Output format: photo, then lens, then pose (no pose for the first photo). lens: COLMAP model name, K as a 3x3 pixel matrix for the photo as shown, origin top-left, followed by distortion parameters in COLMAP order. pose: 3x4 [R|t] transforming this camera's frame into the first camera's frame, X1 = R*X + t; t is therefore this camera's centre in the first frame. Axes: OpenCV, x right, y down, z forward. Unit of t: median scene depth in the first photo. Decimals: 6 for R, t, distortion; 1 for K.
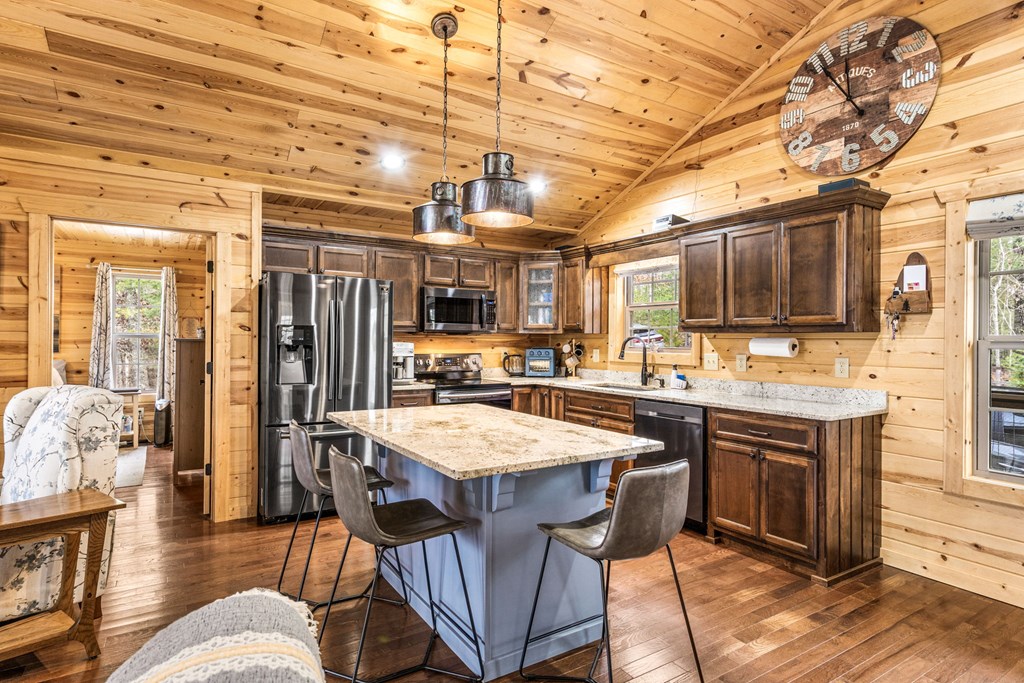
lens RADIAL K [[544.4, 0, 512.0], [0, 544.4, 341.5], [0, 0, 1]] dist [0.001806, 0.001012]
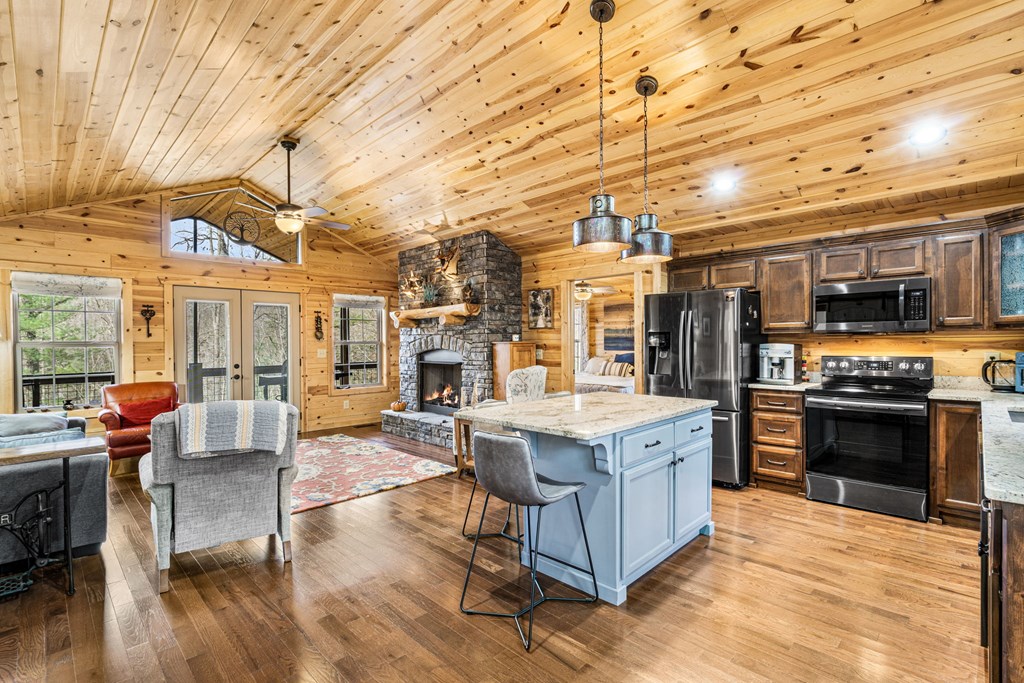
lens RADIAL K [[470.0, 0, 512.0], [0, 470.0, 341.5], [0, 0, 1]] dist [-0.000270, -0.000360]
pose [[0.232251, -0.011826, -0.972584, 0.669398], [0.004093, 0.999929, -0.011181, 0.006478], [0.972647, -0.001384, 0.232283, 0.368567]]
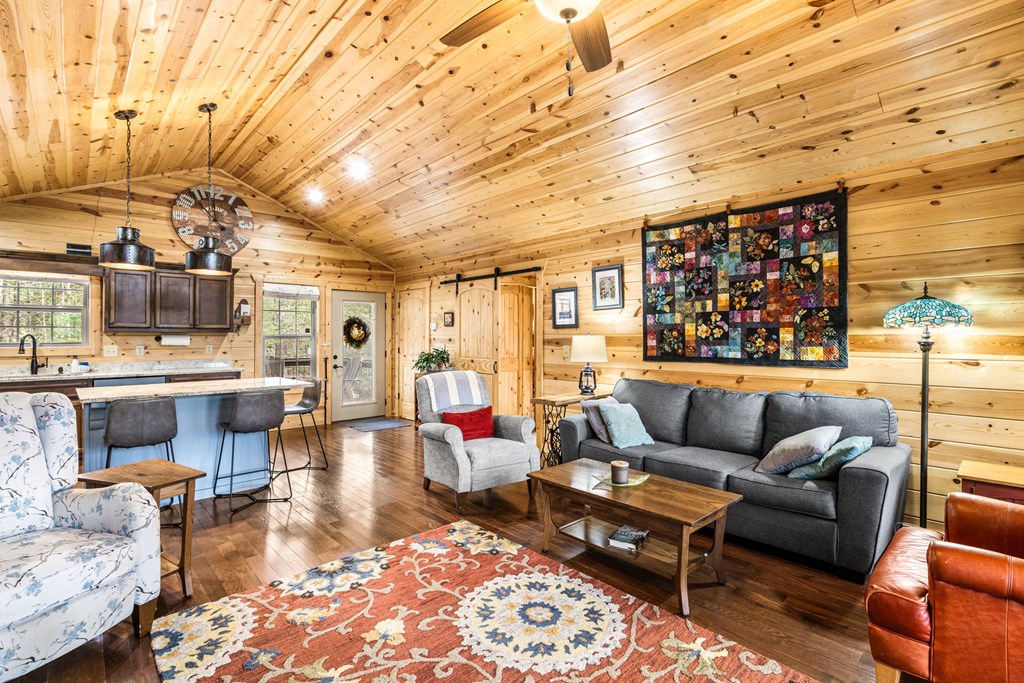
lens RADIAL K [[480.0, 0, 507.8], [0, 480.0, 332.6], [0, 0, 1]] dist [-0.001691, -0.000189]
pose [[-0.178338, 0.002592, 0.983966, -1.260619], [0.002611, 0.999994, -0.002161, -0.008867], [-0.983966, 0.002184, -0.178343, 0.206694]]
